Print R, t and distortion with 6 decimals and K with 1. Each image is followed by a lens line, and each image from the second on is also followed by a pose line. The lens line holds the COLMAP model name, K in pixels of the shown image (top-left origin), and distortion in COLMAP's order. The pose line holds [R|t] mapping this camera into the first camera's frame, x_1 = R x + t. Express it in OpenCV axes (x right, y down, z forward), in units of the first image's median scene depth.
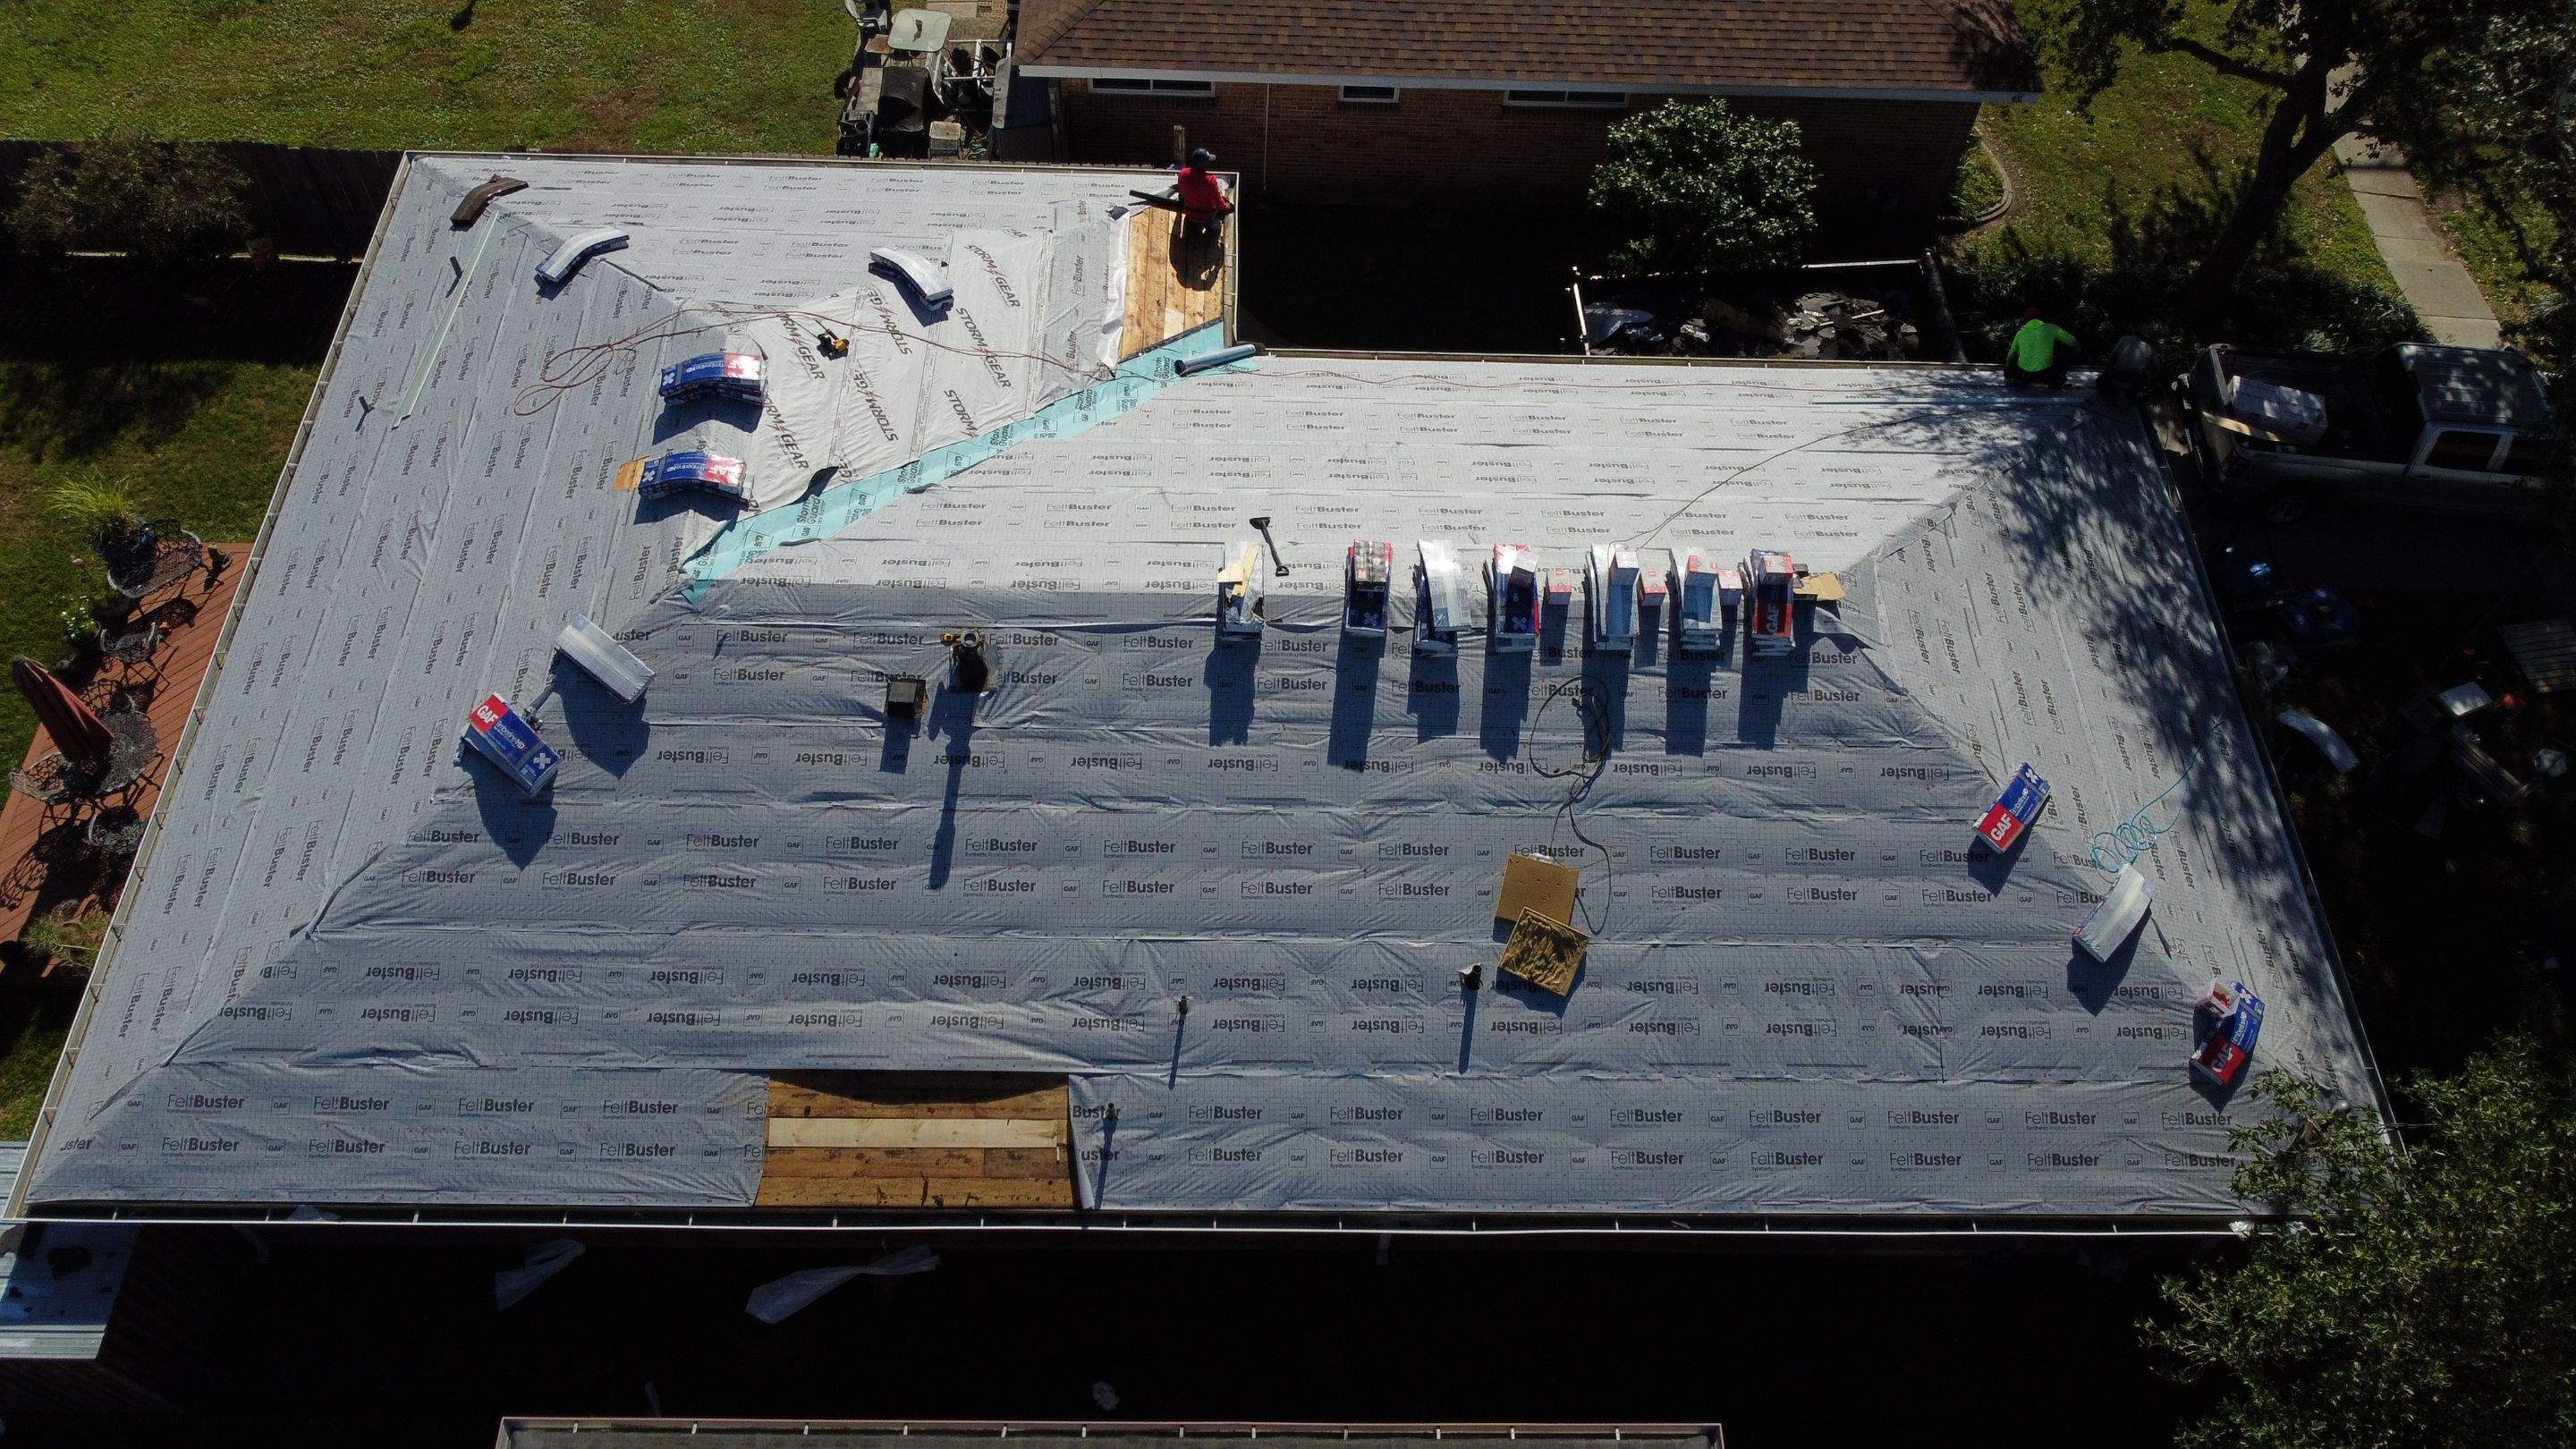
lens RADIAL K [[1953.4, 0, 1287.3], [0, 1953.4, 709.7], [0, 0, 1]] dist [0.000030, -0.008940]
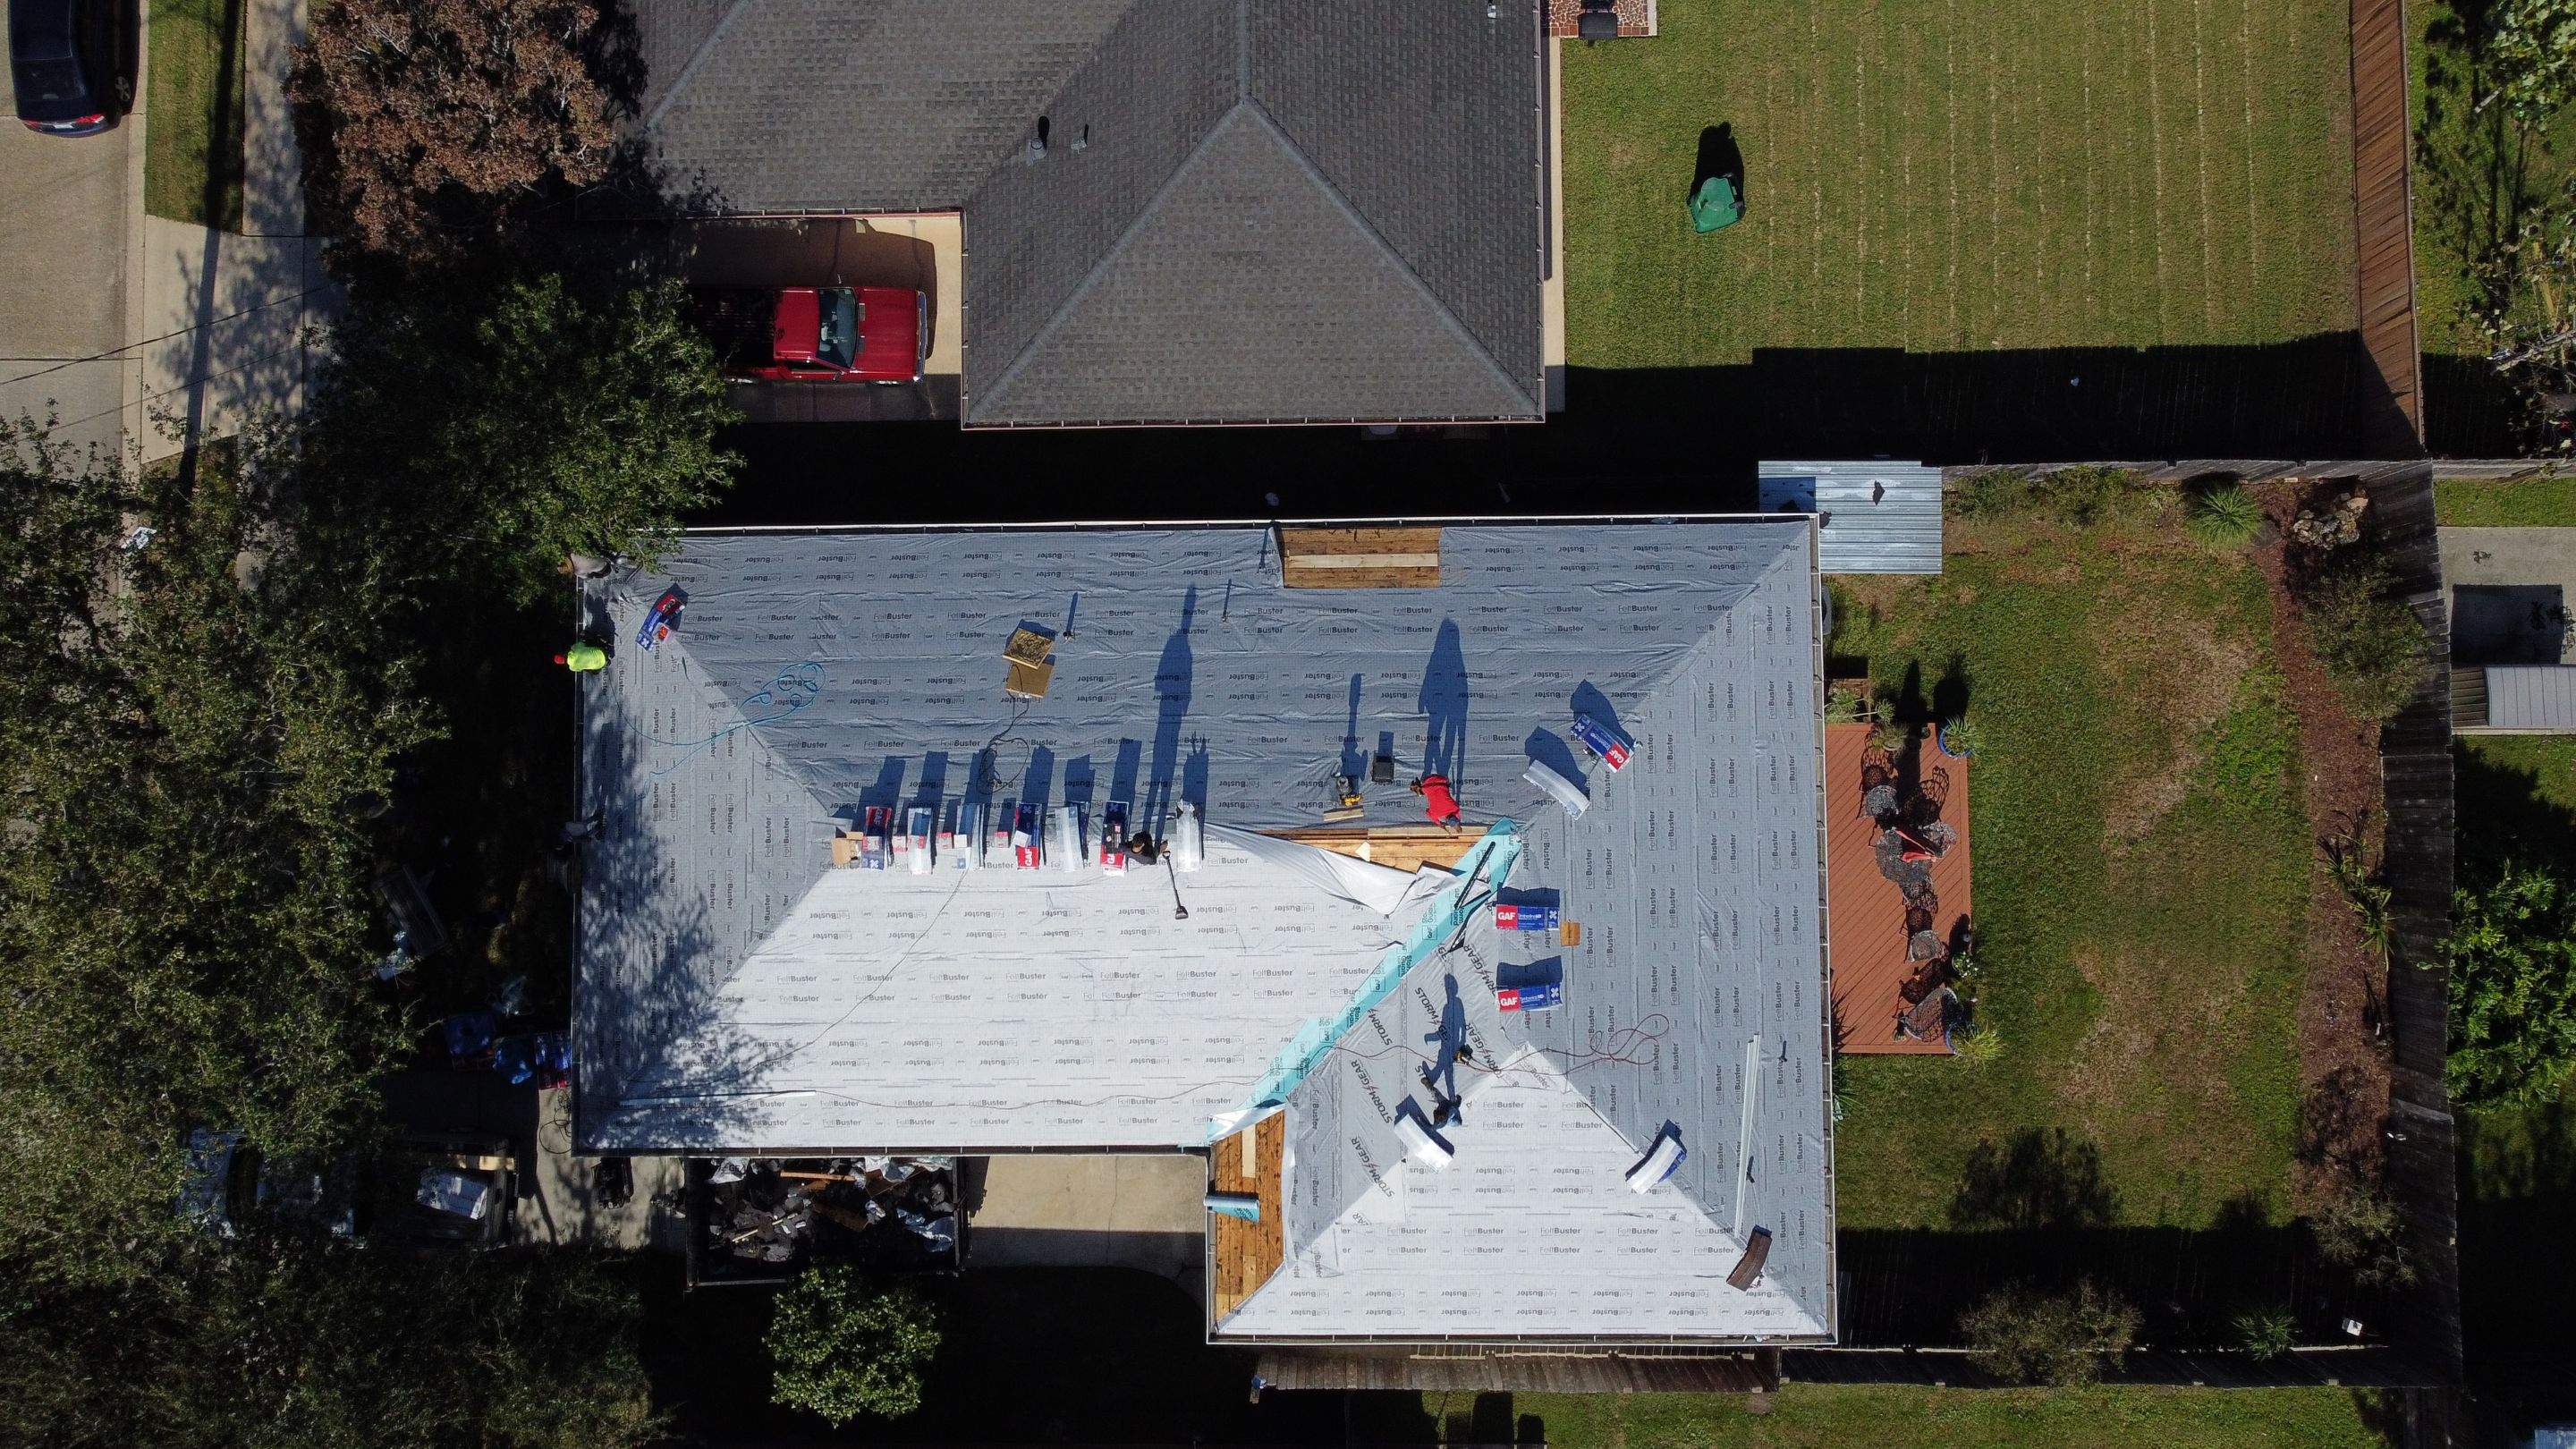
lens RADIAL K [[1953.4, 0, 1292.4], [0, 1953.4, 713.6], [0, 0, 1]] dist [0.000030, -0.008940]
pose [[-0.999953, 0.001408, -0.009643, -0.097966], [-0.006994, -0.792741, 0.609518, -1.026271], [-0.006786, 0.609557, 0.792713, -0.414207]]
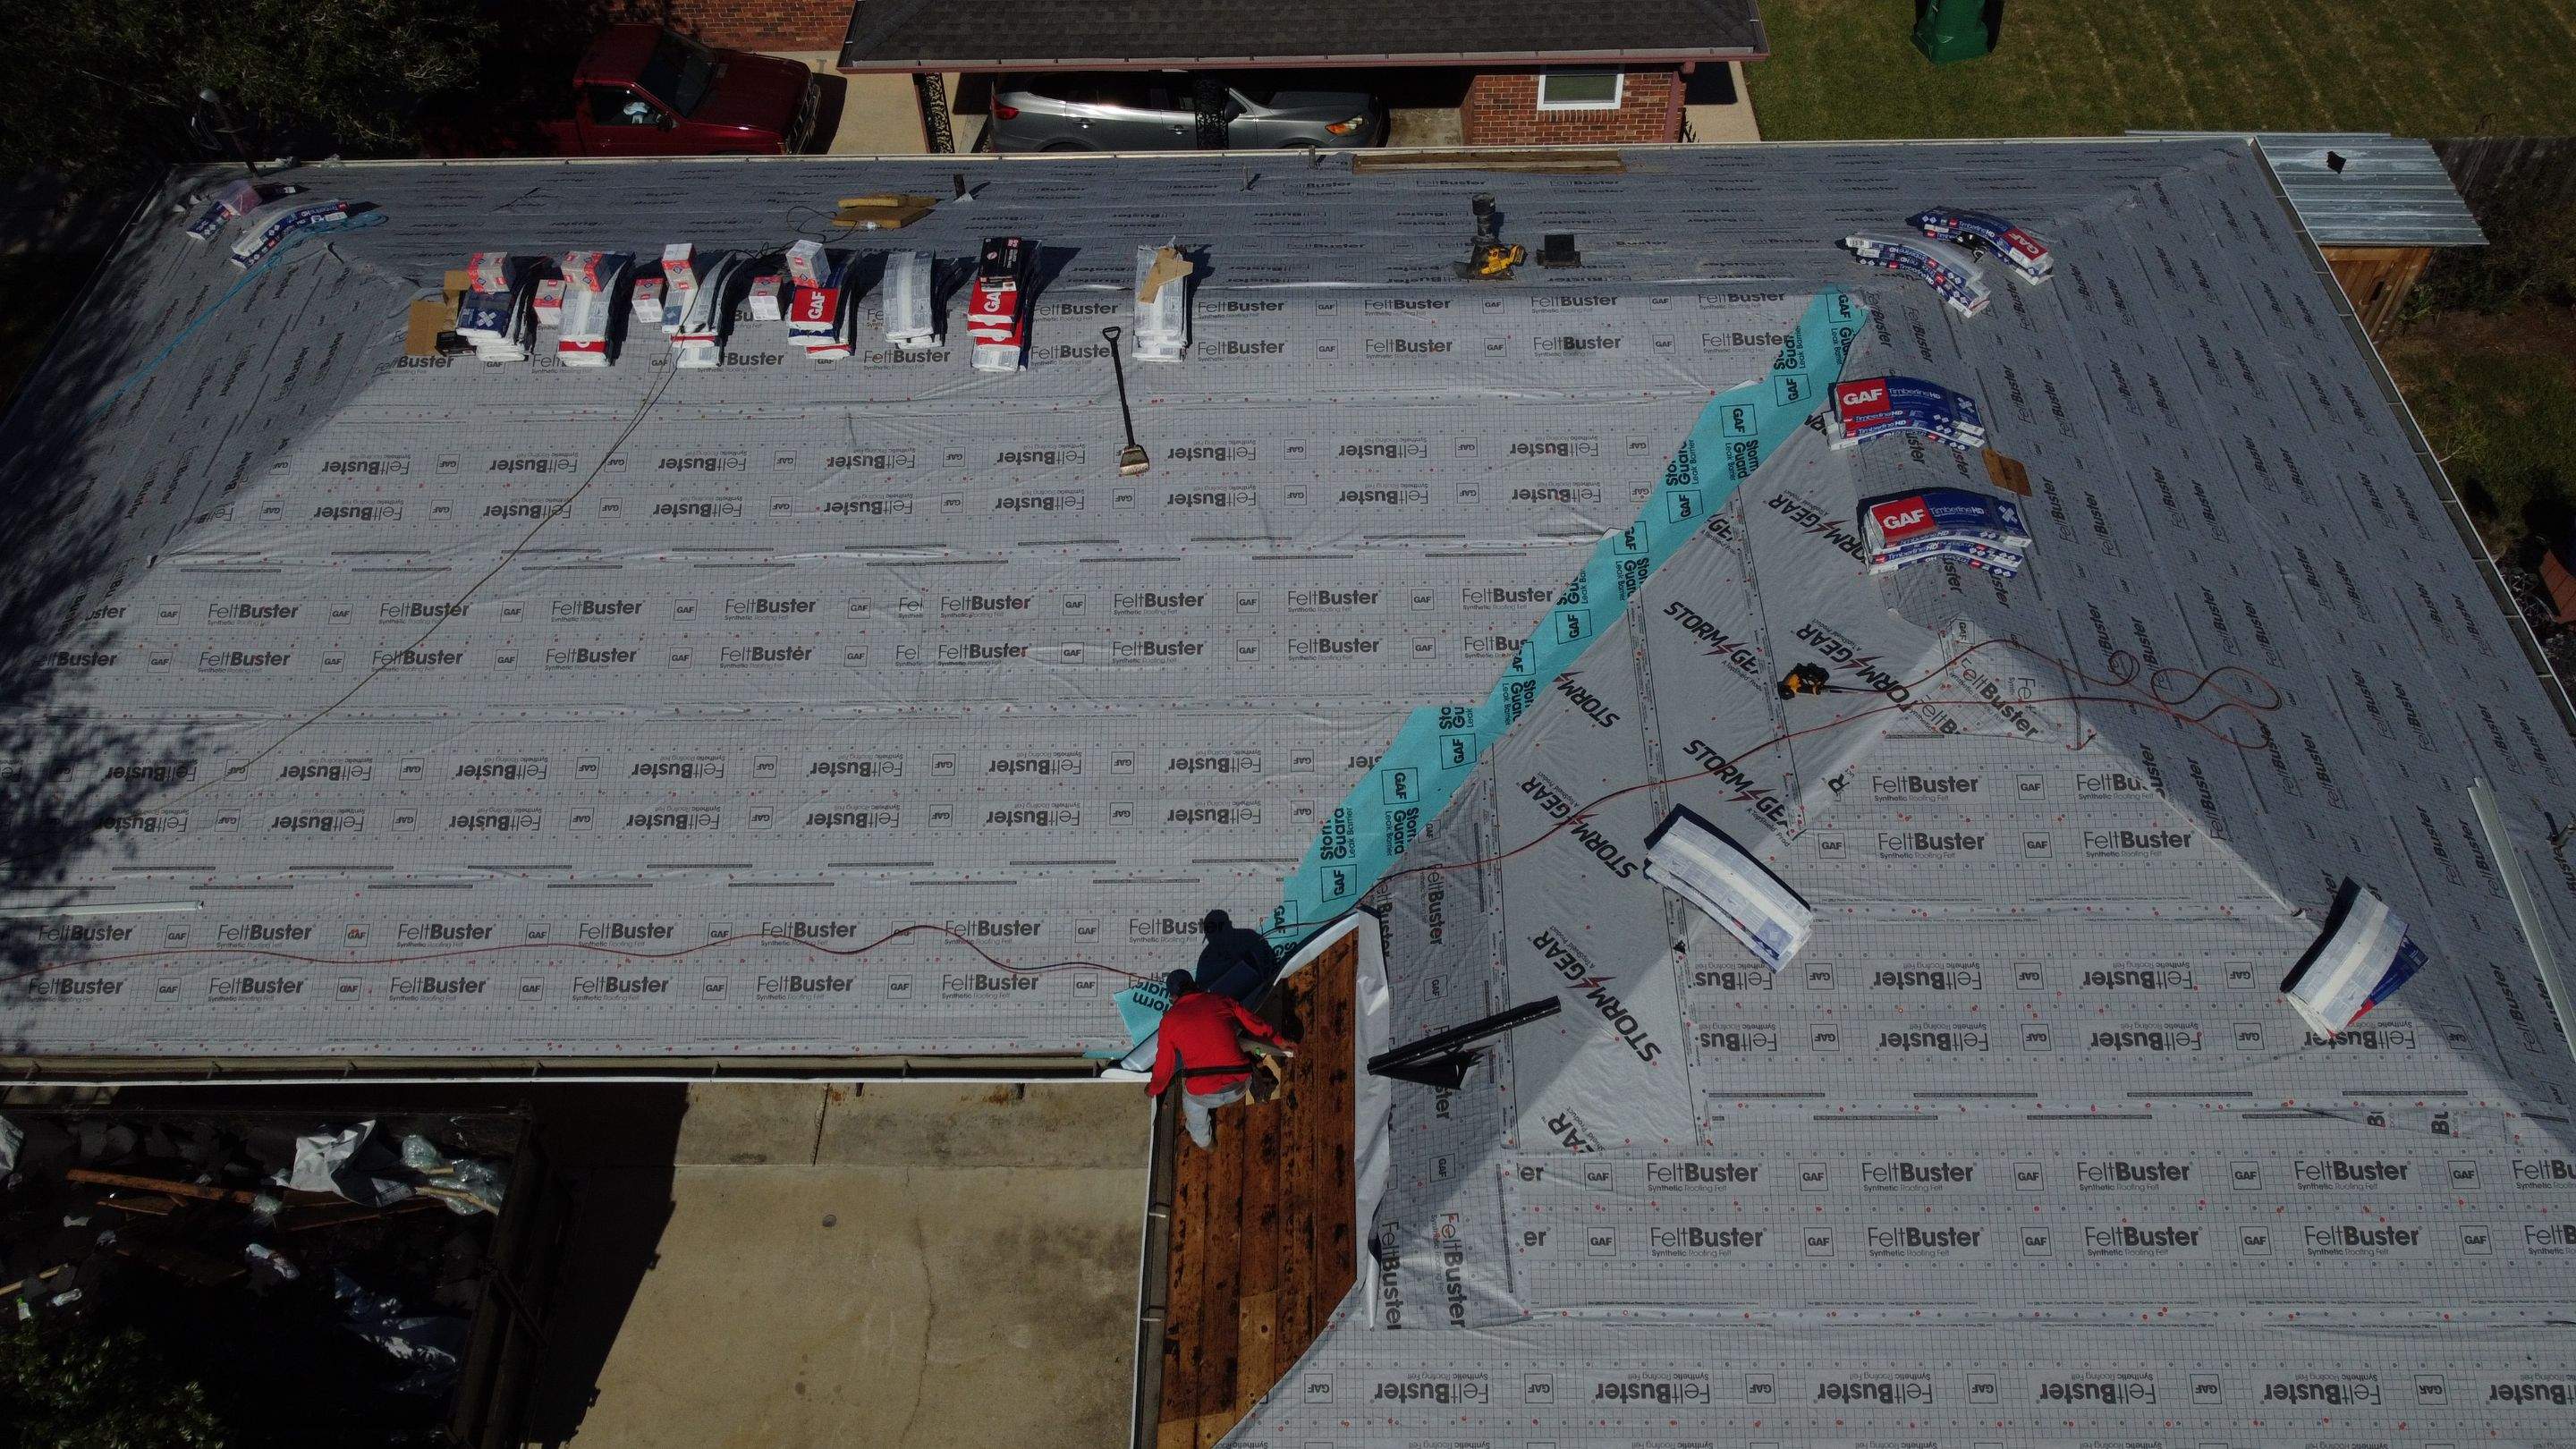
lens RADIAL K [[1953.4, 0, 1288.8], [0, 1953.4, 707.7], [0, 0, 1]] dist [0.000030, -0.008940]
pose [[-0.999757, -0.021887, 0.002446, -0.082227], [0.007814, -0.248676, 0.968555, -0.897274], [-0.020590, 0.968339, 0.248787, 0.977719]]
